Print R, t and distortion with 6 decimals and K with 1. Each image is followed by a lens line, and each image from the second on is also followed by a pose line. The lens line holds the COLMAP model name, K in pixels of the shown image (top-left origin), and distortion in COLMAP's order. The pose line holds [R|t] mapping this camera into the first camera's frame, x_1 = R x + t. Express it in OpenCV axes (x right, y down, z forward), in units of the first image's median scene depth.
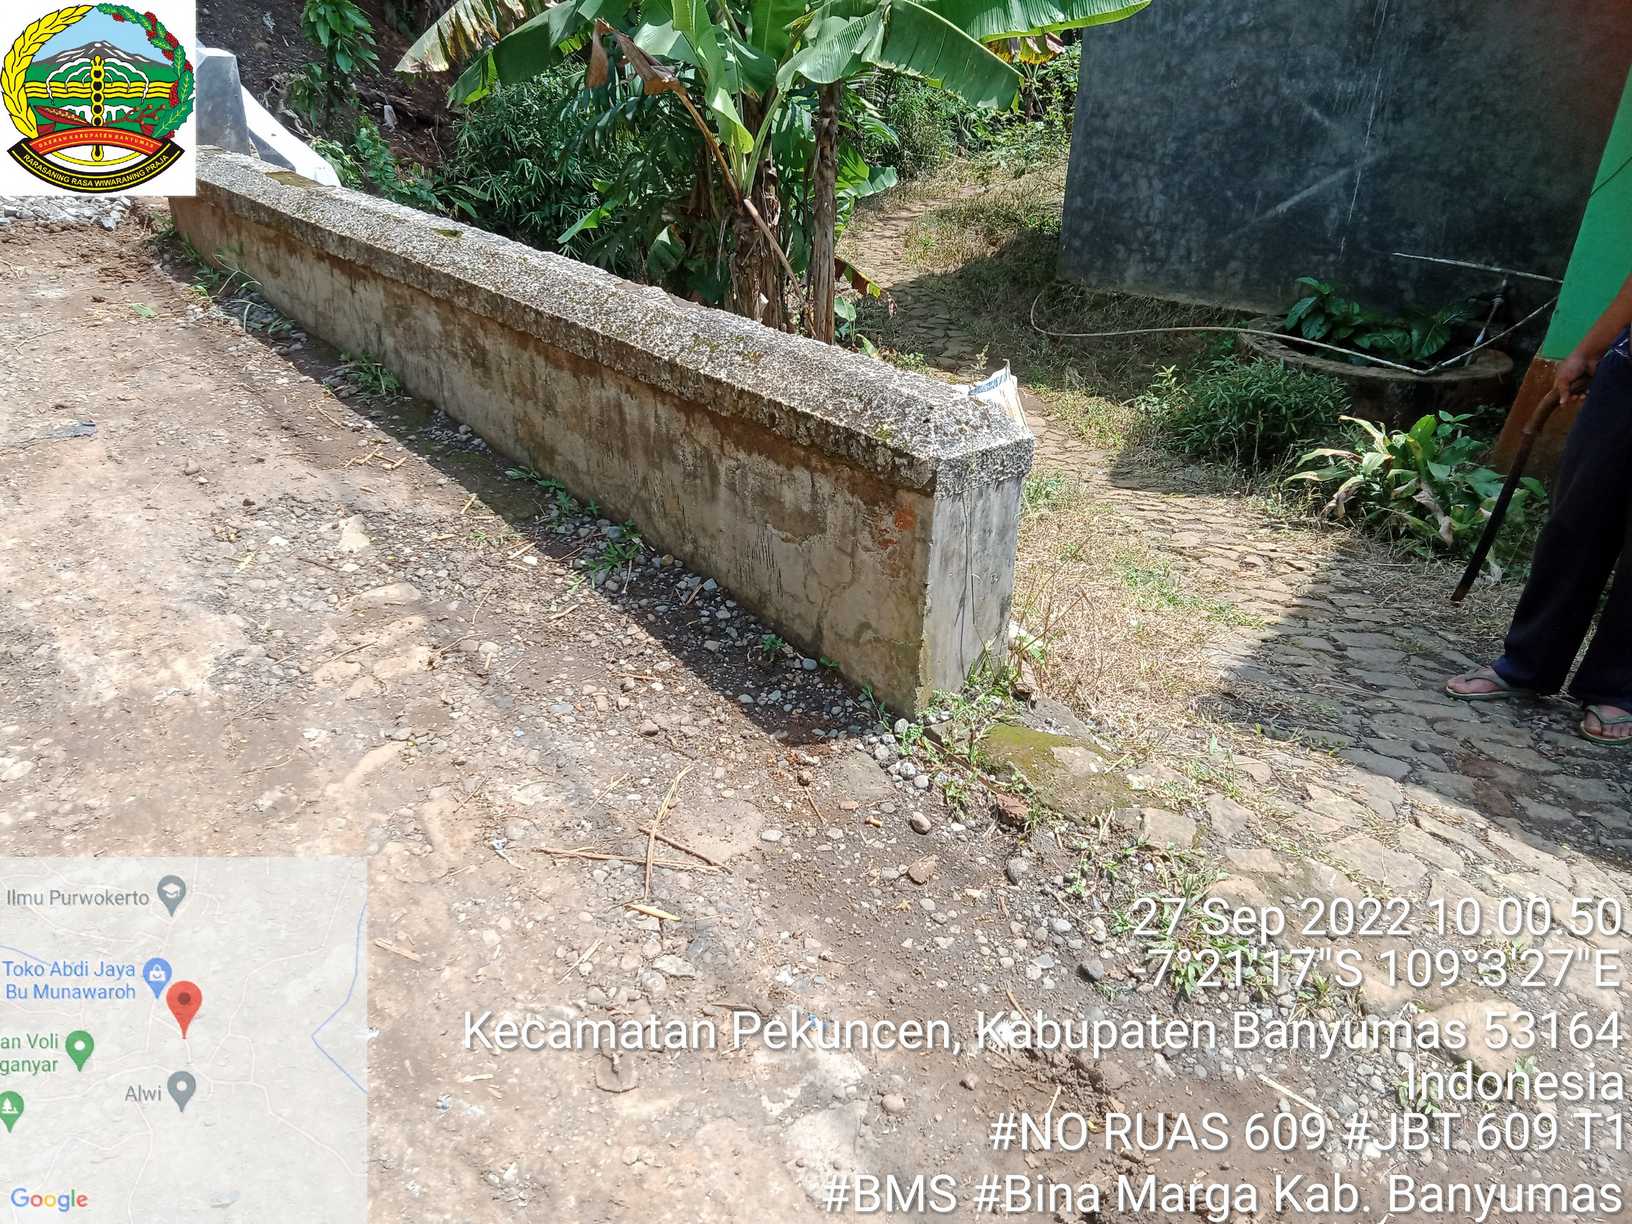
lens RADIAL K [[1206.2, 0, 816.0], [0, 1206.2, 612.0], [0, 0, 1]] dist [0.002571, 0.000049]
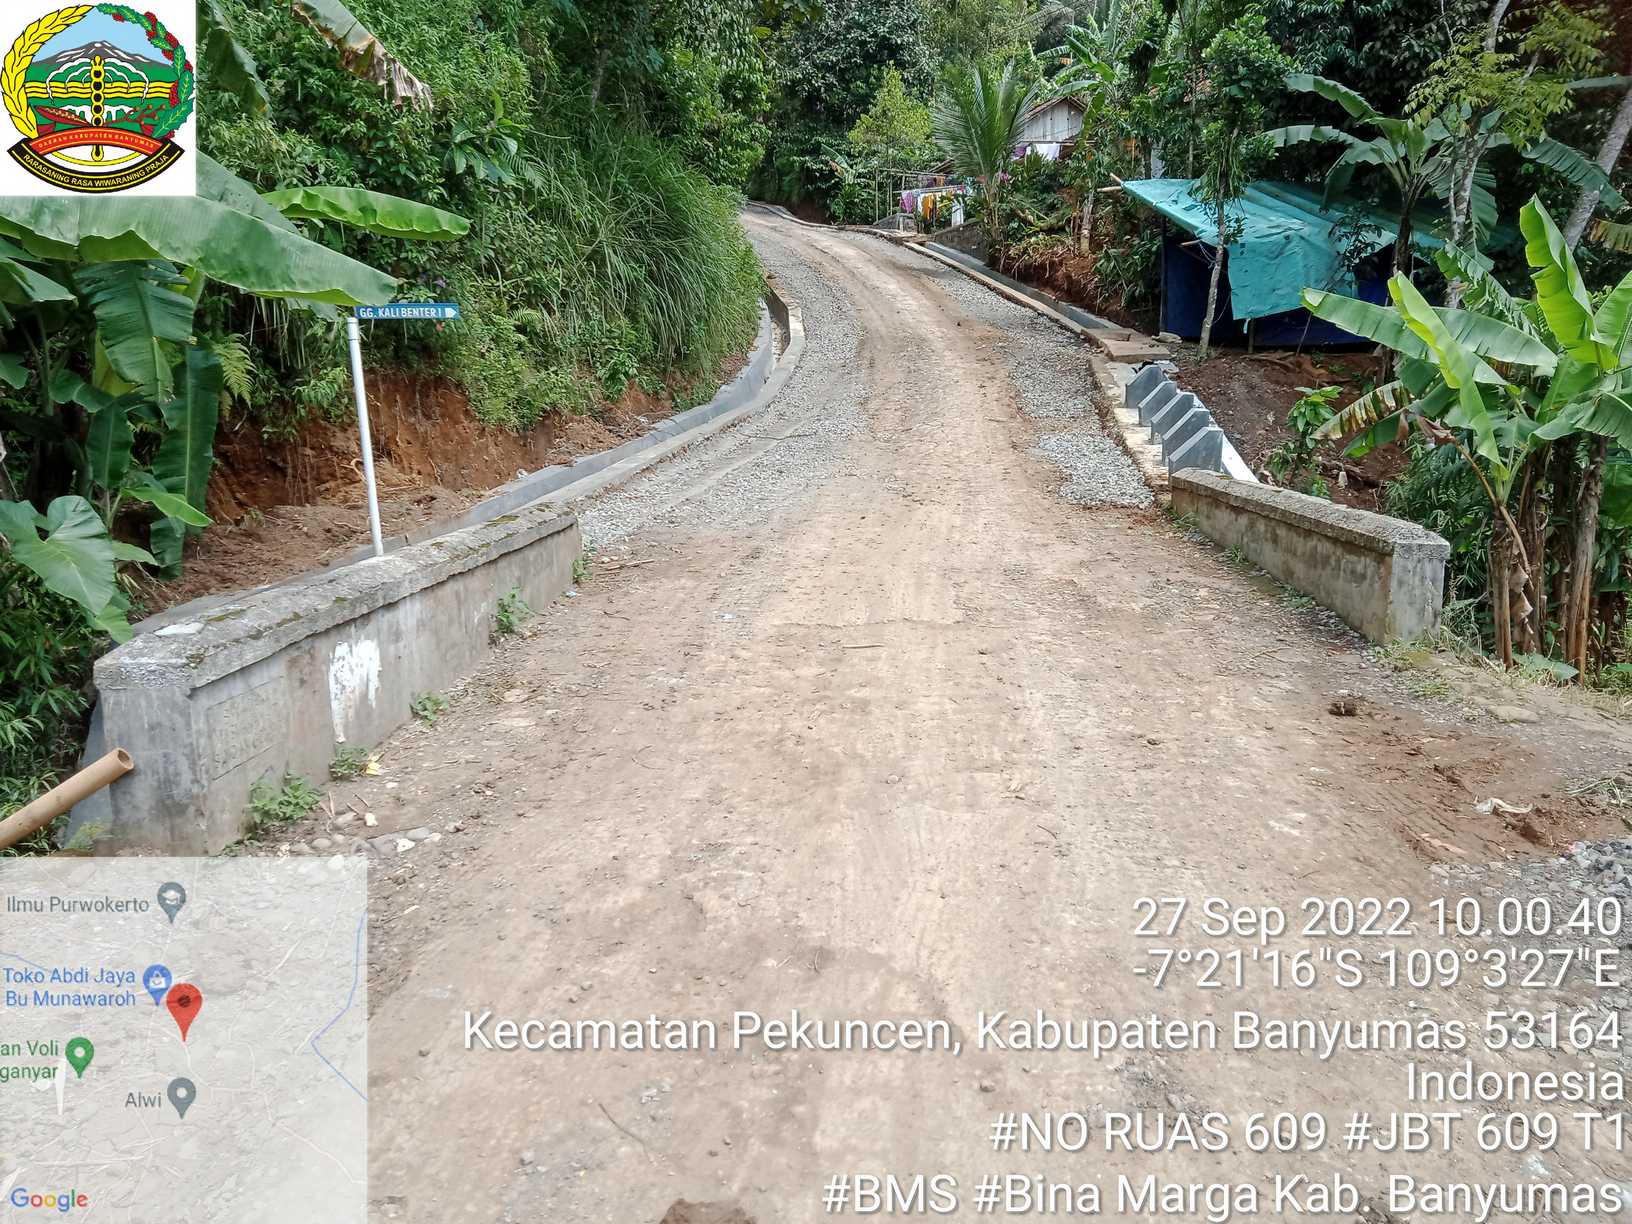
lens RADIAL K [[1206.2, 0, 816.0], [0, 1206.2, 612.0], [0, 0, 1]] dist [0.002571, 0.000049]
pose [[0.718471, 0.093928, -0.689186, 0.577570], [-0.293430, 0.939284, -0.177886, 0.490776], [0.630633, 0.330034, 0.702410, -0.944249]]
